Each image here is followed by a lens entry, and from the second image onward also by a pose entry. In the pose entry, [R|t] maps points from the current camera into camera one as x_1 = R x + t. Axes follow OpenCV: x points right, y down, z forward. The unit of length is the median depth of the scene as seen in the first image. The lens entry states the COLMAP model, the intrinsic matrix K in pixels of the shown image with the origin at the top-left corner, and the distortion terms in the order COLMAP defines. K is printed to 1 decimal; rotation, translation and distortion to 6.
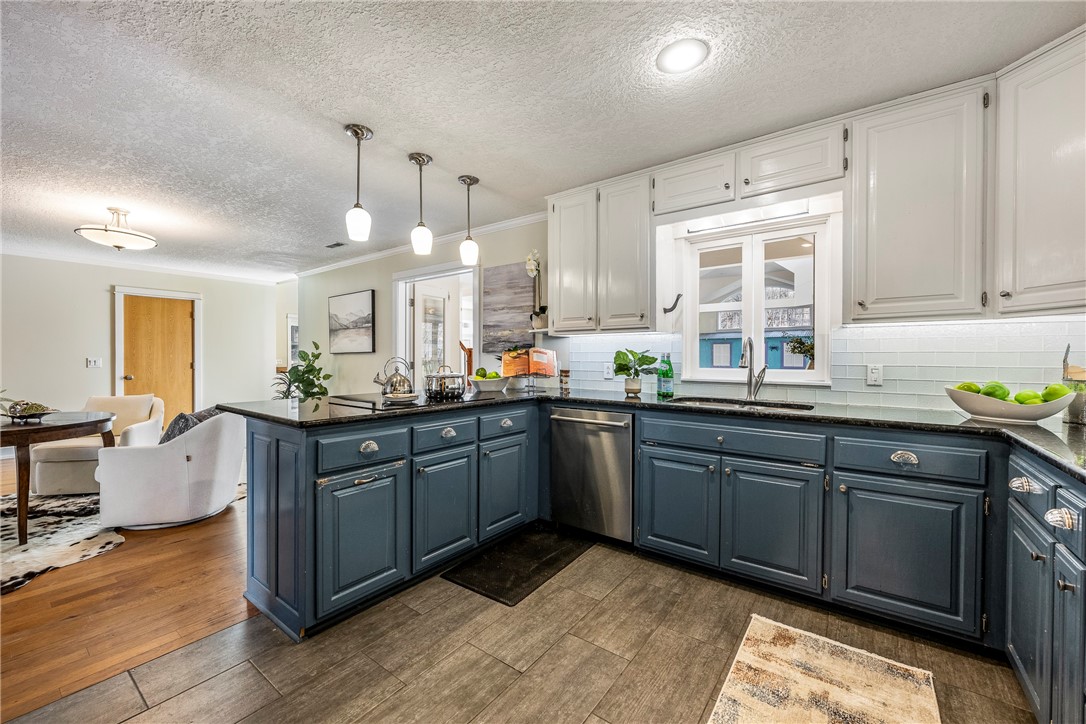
lens RADIAL K [[430.9, 0, 550.7], [0, 430.9, 361.1], [0, 0, 1]] dist [0.003842, 0.000132]
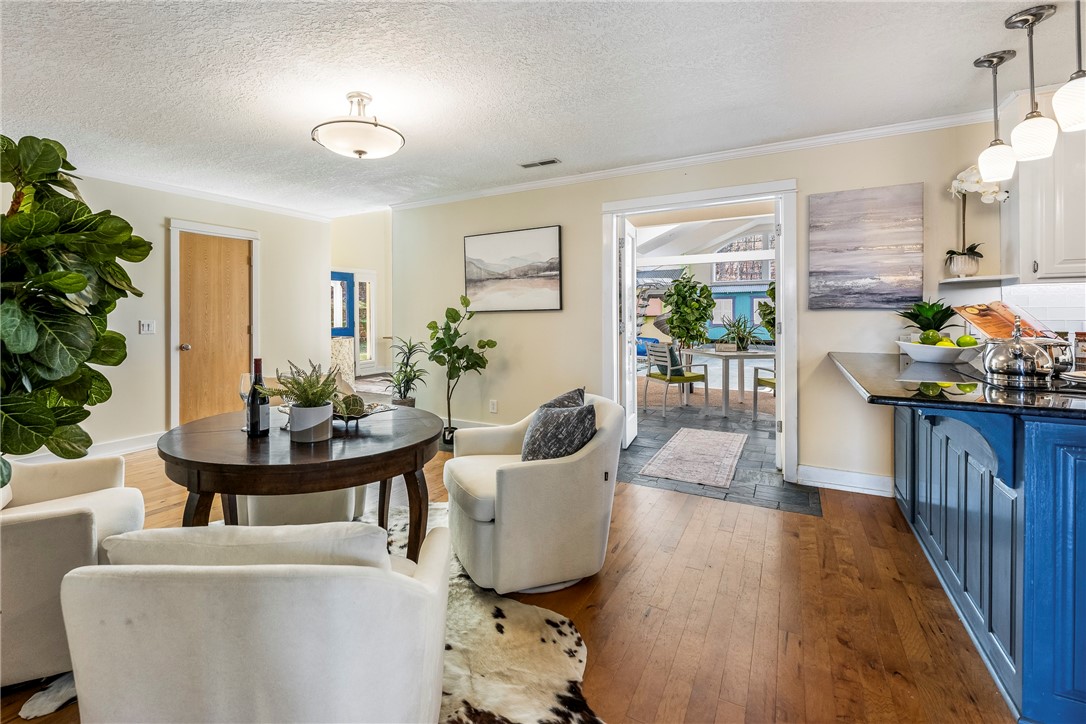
lens RADIAL K [[495.3, 0, 491.6], [0, 495.3, 314.7], [0, 0, 1]] dist [0.001487, -0.000314]
pose [[0.996518, -0.006464, 0.083132, -0.619866], [0.007362, 0.999918, -0.010506, -0.004062], [-0.083057, 0.011081, 0.996483, 0.163623]]
